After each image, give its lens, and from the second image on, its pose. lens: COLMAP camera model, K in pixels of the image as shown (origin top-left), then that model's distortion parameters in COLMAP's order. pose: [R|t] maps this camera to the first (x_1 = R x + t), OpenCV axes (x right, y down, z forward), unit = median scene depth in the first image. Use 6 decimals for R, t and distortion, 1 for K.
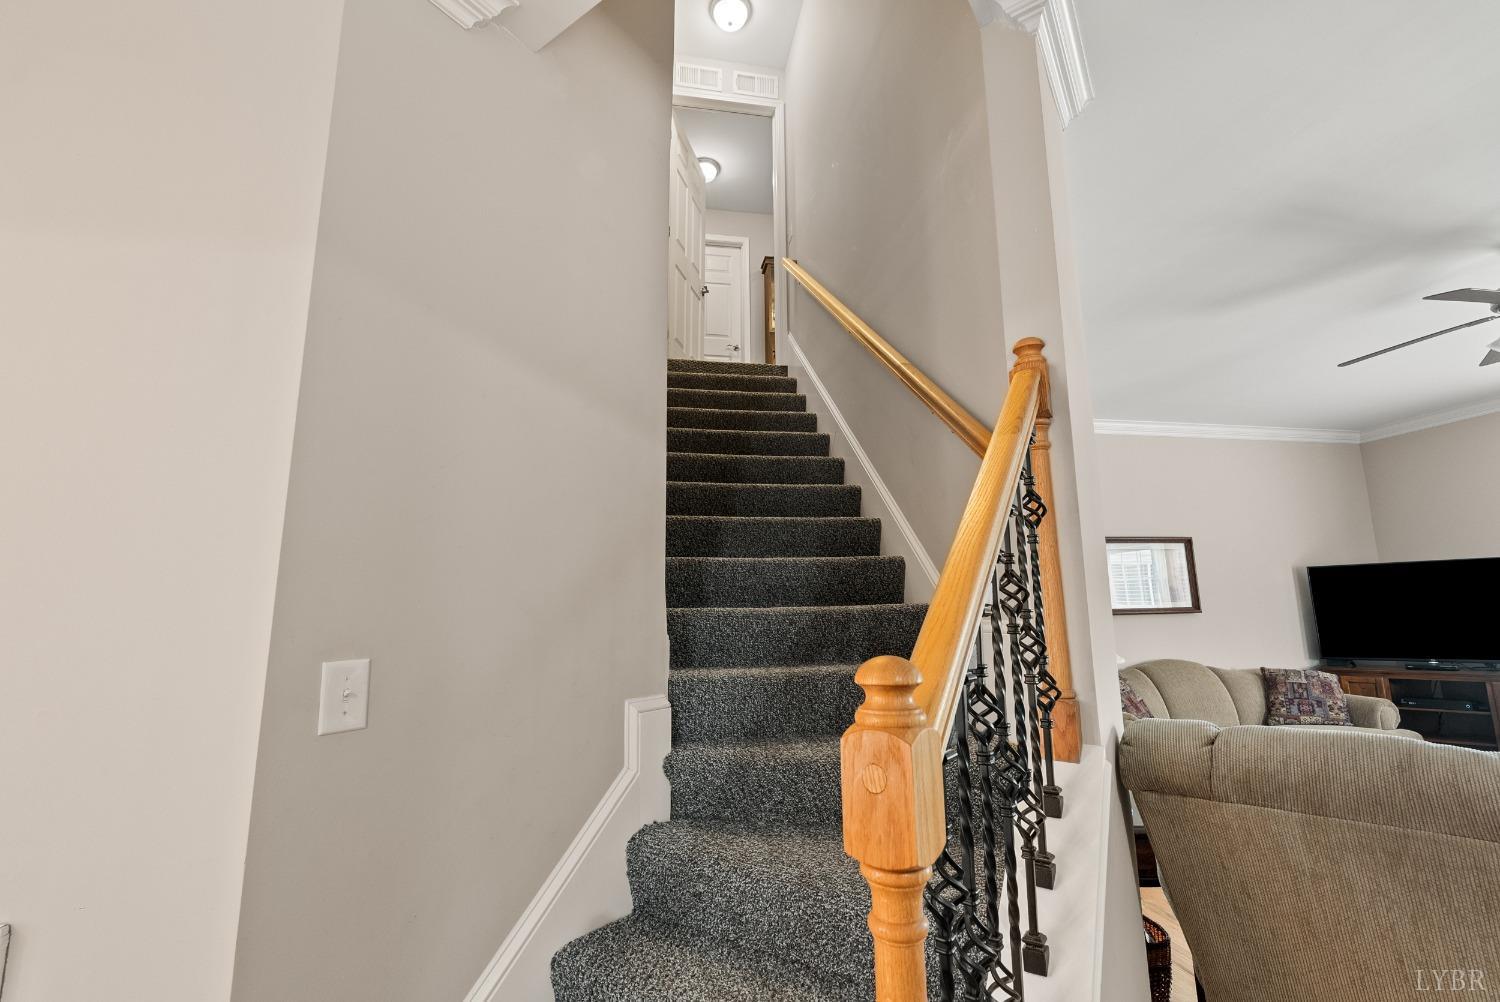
lens RADIAL K [[665.9, 0, 754.1], [0, 665.9, 501.5], [0, 0, 1]] dist [-0.004994, -0.000189]
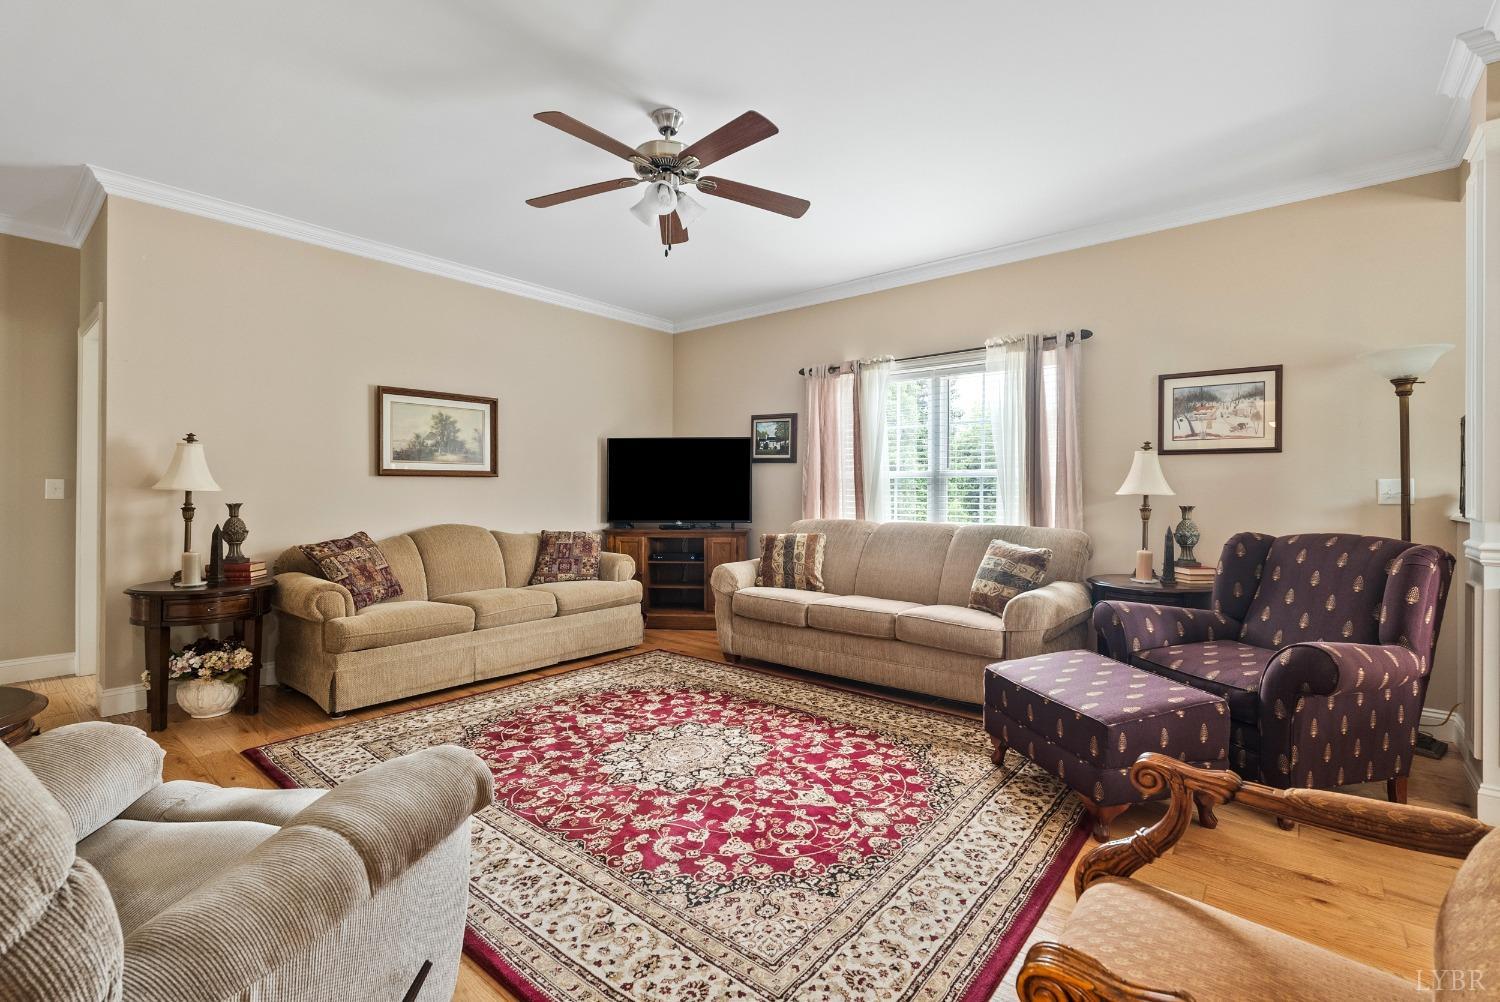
lens RADIAL K [[665.9, 0, 761.2], [0, 665.9, 493.3], [0, 0, 1]] dist [-0.004994, -0.000189]
pose [[0.762136, 0.012847, 0.647290, 0.390444], [-0.119861, 0.985319, 0.121572, 0.031197], [-0.636225, -0.170239, 0.752487, 0.024751]]
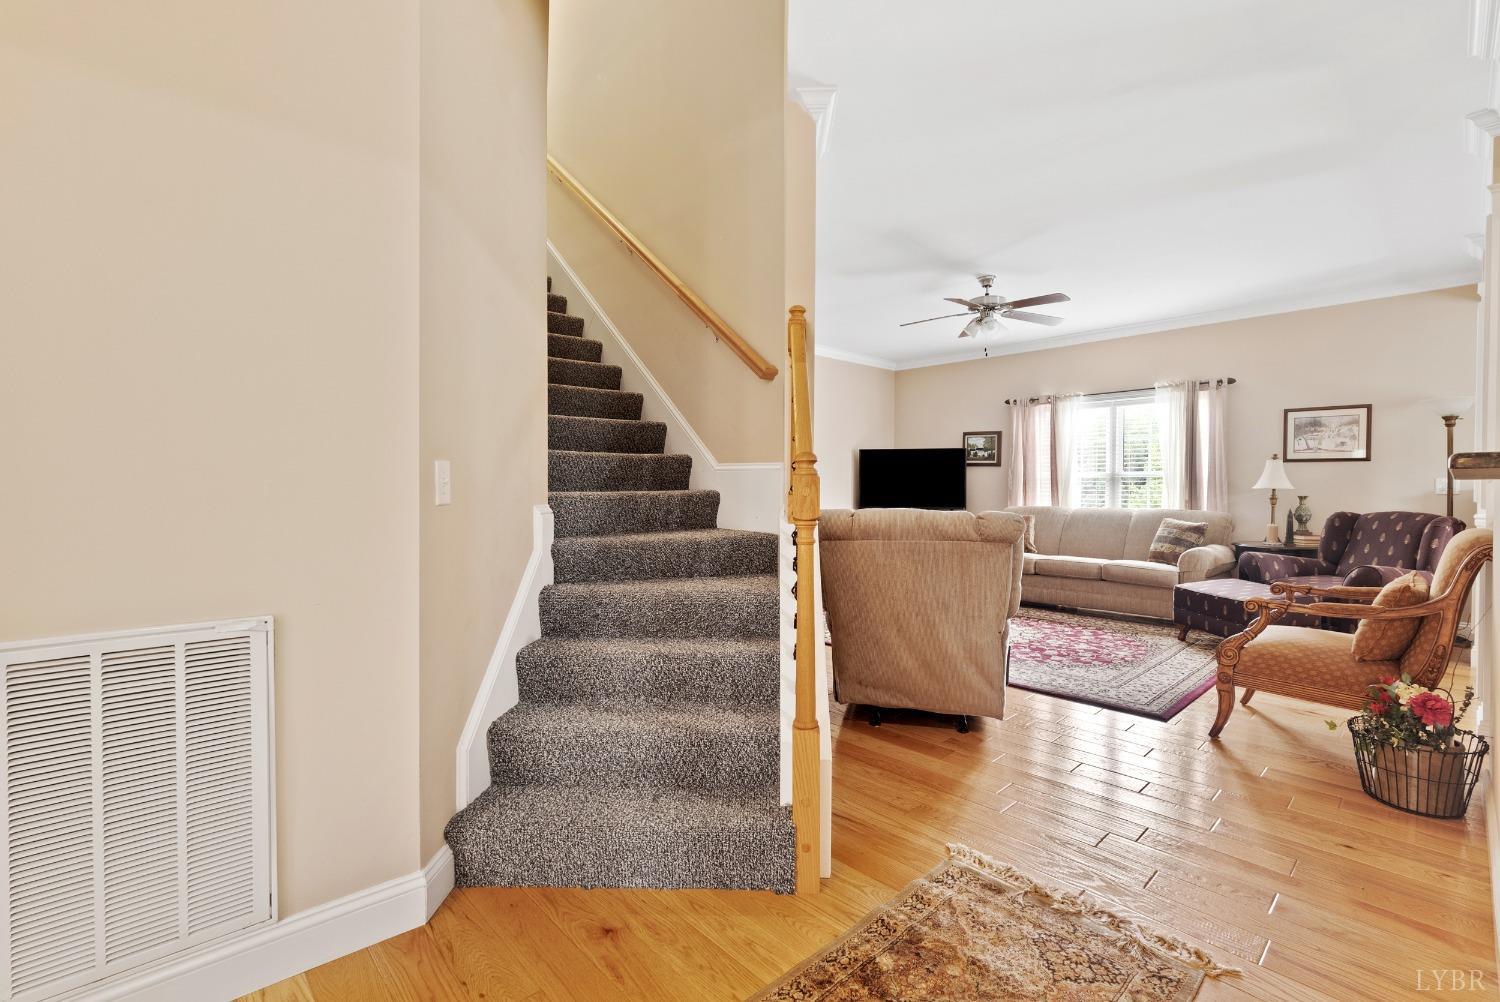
lens RADIAL K [[665.9, 0, 756.0], [0, 665.9, 500.0], [0, 0, 1]] dist [-0.004994, -0.000189]
pose [[0.841857, 0.003011, 0.539693, -0.224887], [-0.101594, 0.982991, 0.152992, 0.004134], [-0.530053, -0.183627, 0.827844, -0.186289]]
